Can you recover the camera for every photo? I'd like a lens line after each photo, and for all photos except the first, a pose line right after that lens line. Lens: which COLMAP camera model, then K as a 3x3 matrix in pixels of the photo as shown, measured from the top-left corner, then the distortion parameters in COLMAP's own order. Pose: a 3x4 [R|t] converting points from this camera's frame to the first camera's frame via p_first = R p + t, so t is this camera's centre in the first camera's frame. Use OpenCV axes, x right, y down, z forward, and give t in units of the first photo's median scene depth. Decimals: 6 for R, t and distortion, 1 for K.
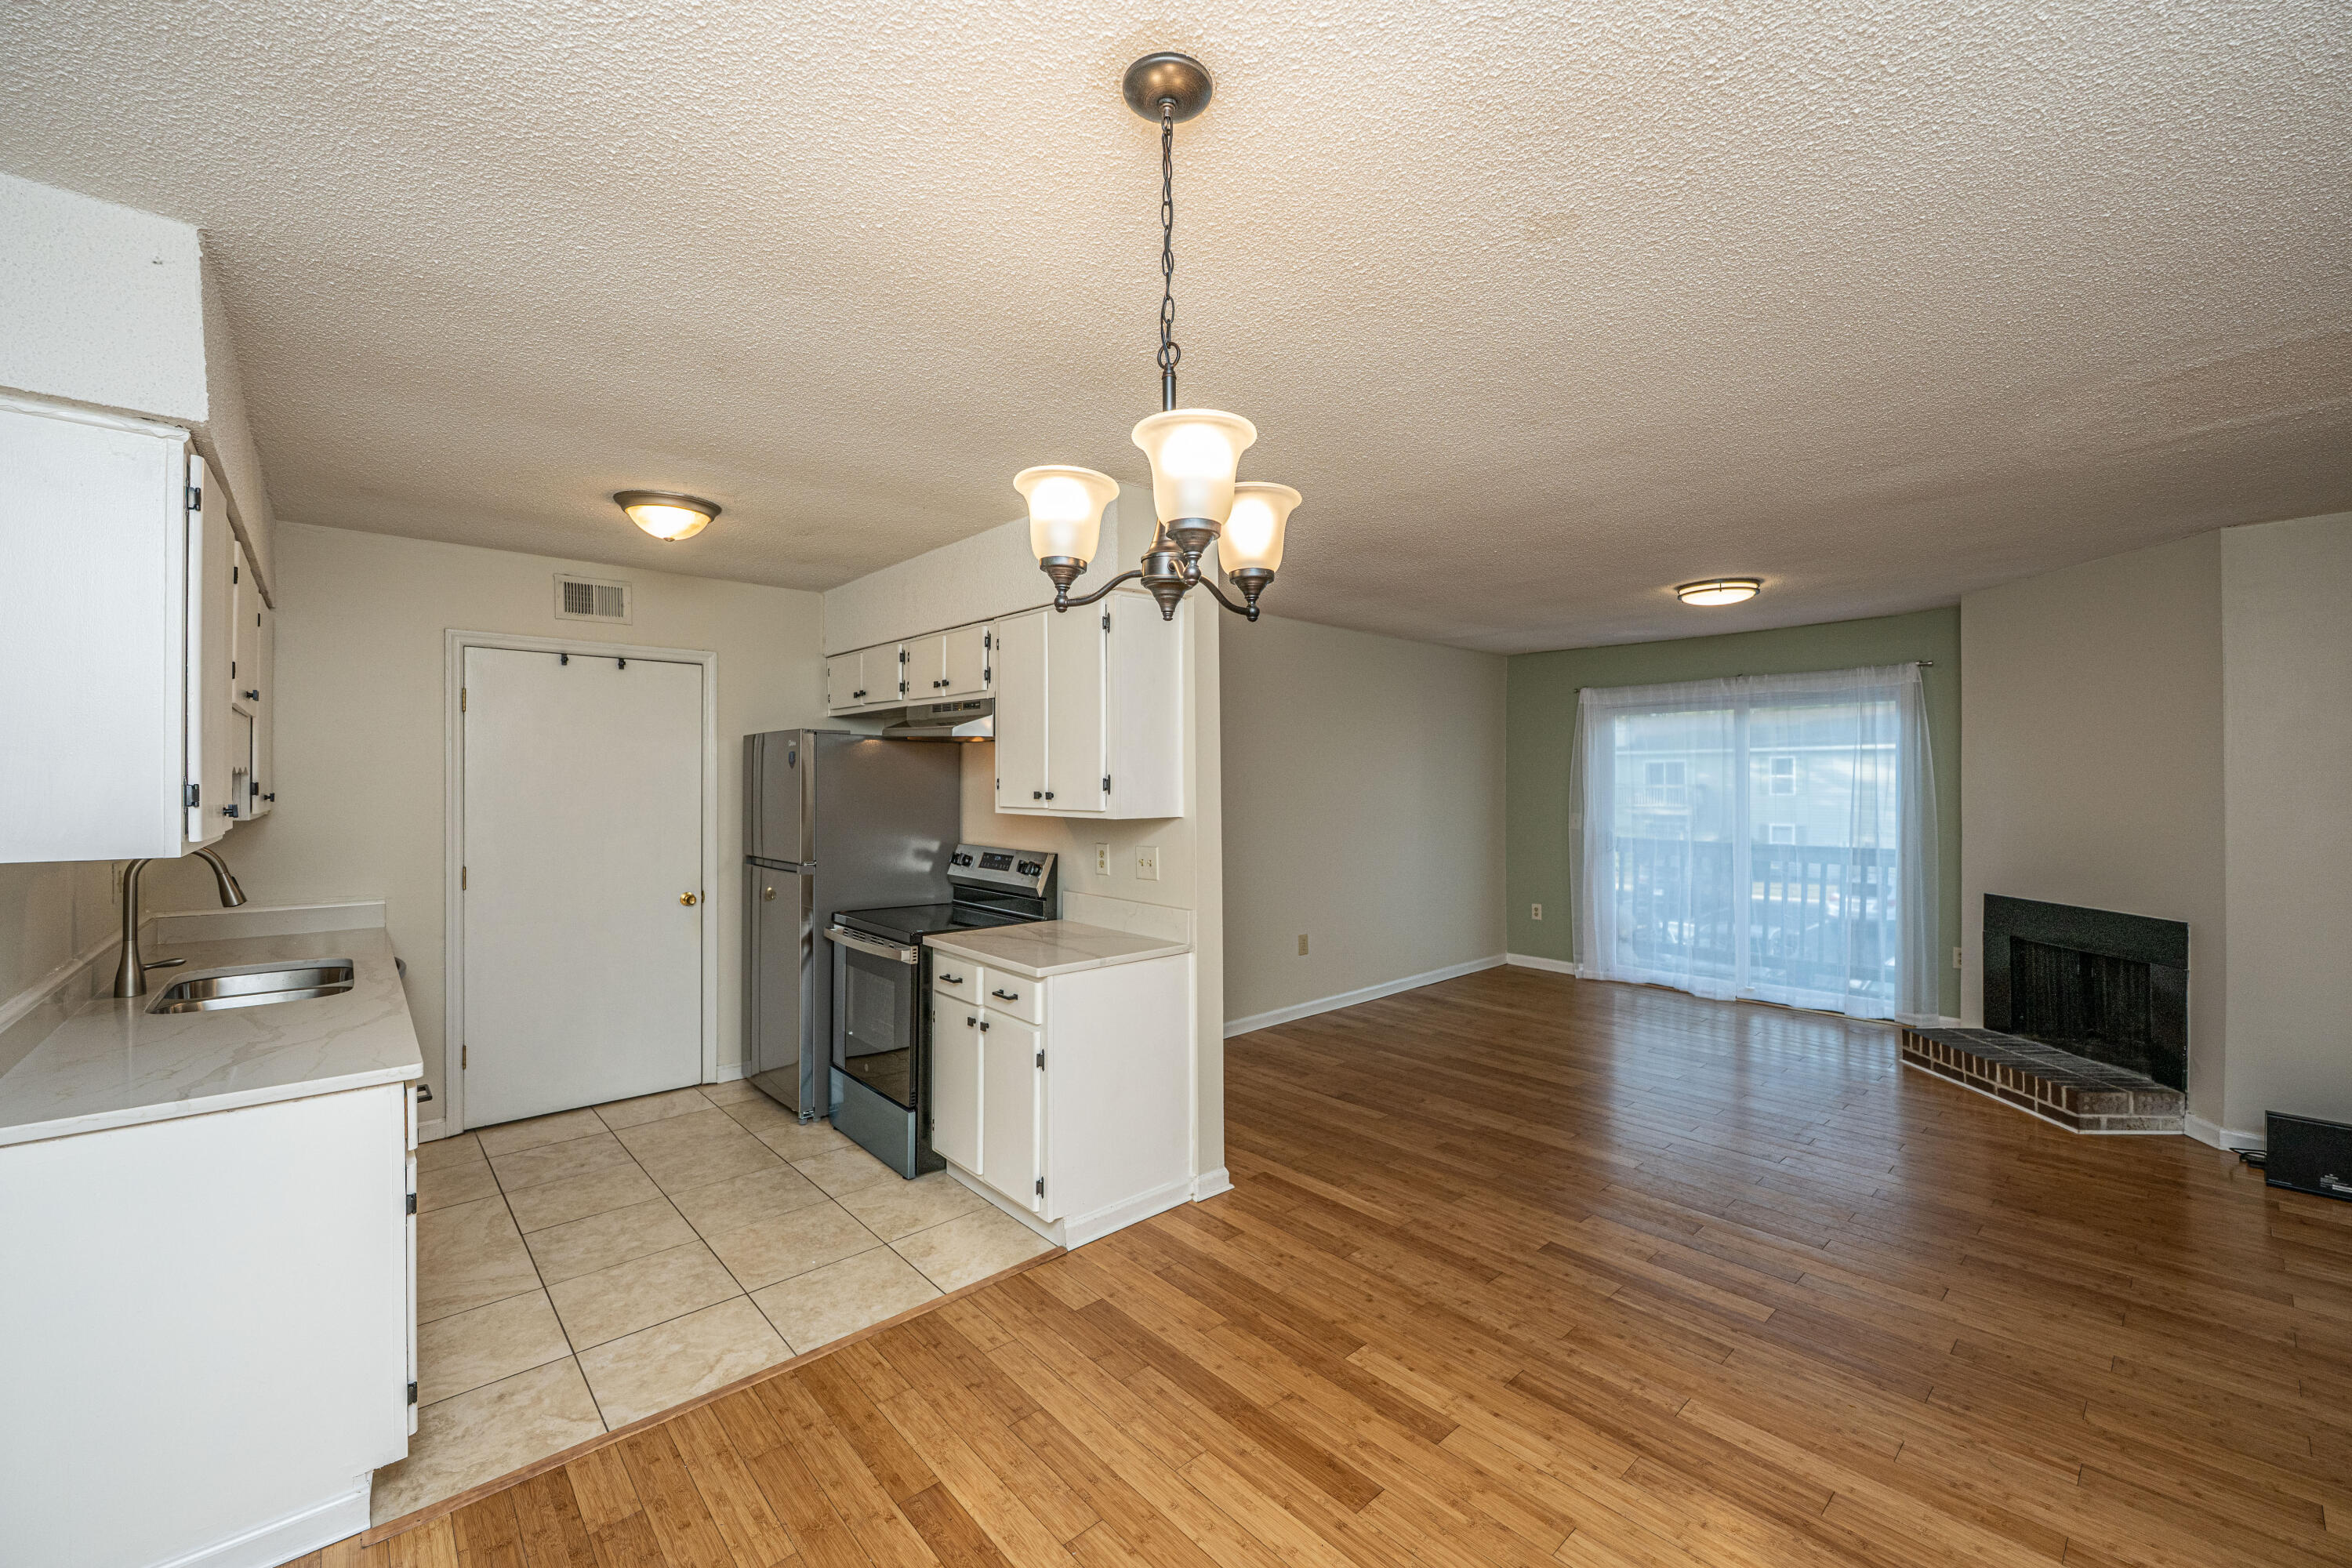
lens RADIAL K [[940.0, 0, 1269.9], [0, 940.0, 769.0], [0, 0, 1]] dist [-0.001300, -0.000275]
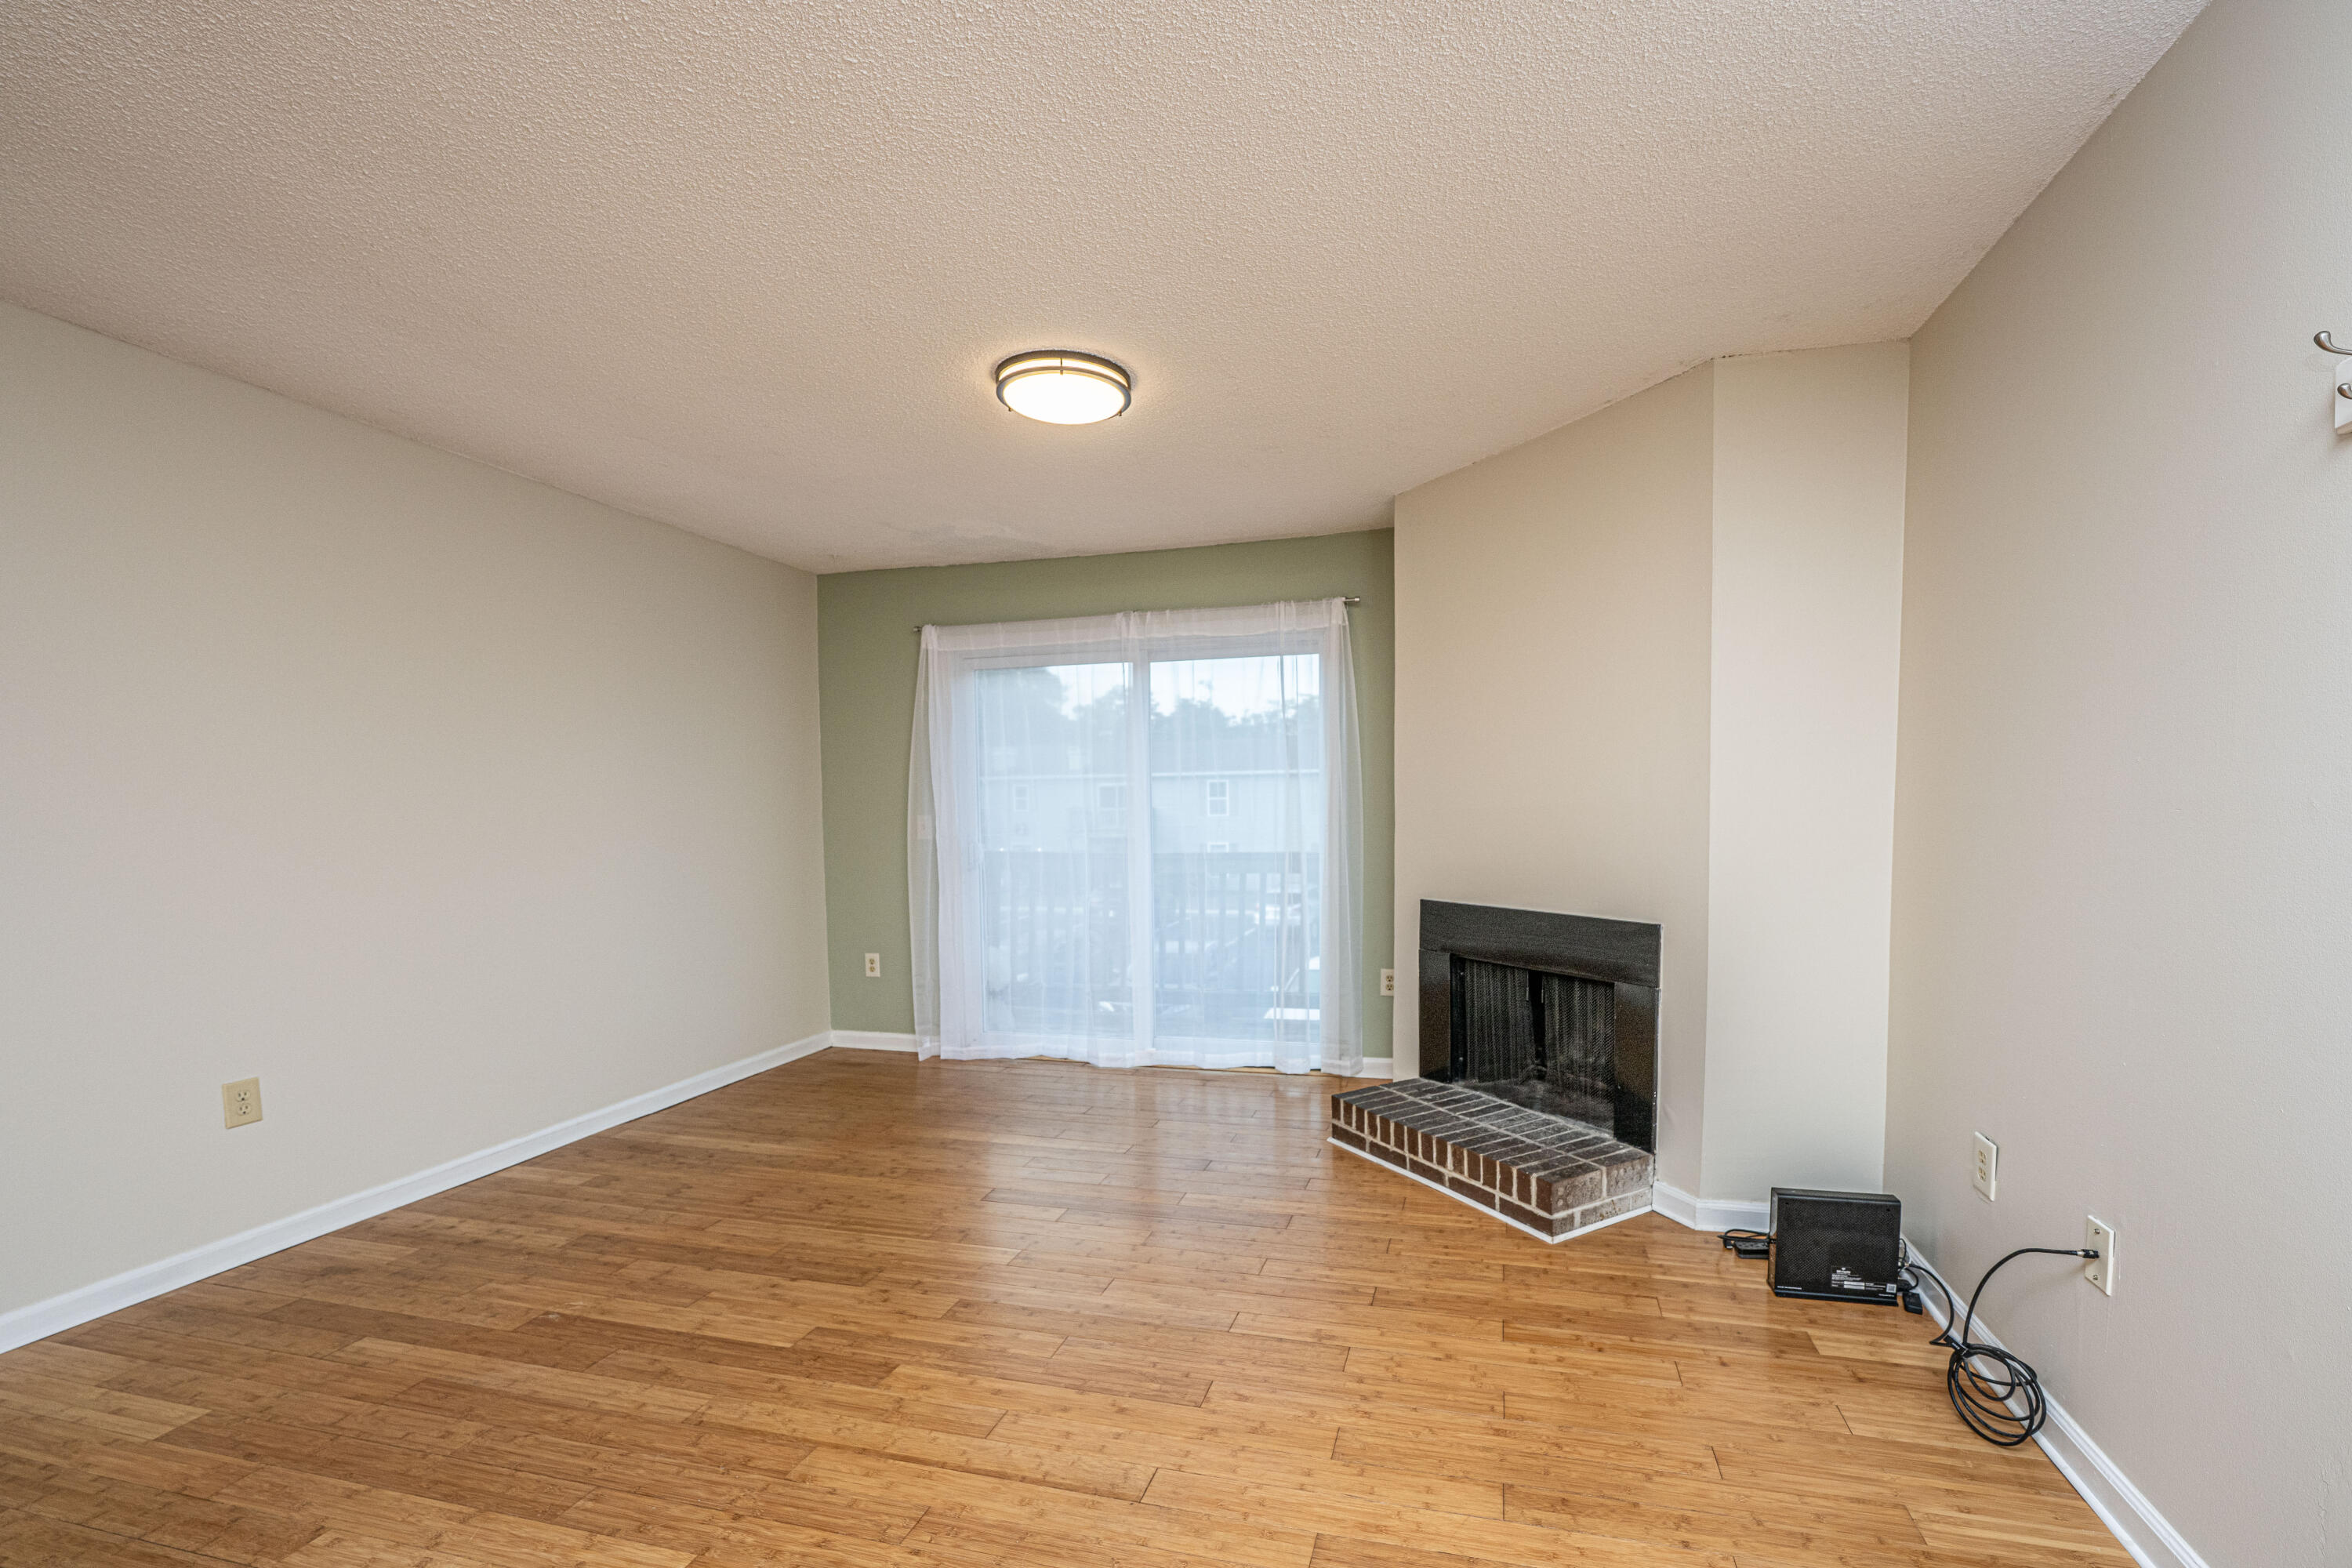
lens RADIAL K [[940.0, 0, 1269.9], [0, 940.0, 769.0], [0, 0, 1]] dist [-0.001300, -0.000275]
pose [[0.851991, 0.010474, 0.523452, 0.291105], [0.004995, 0.999592, -0.028131, 0.054183], [-0.523533, 0.026582, 0.851591, 0.464581]]
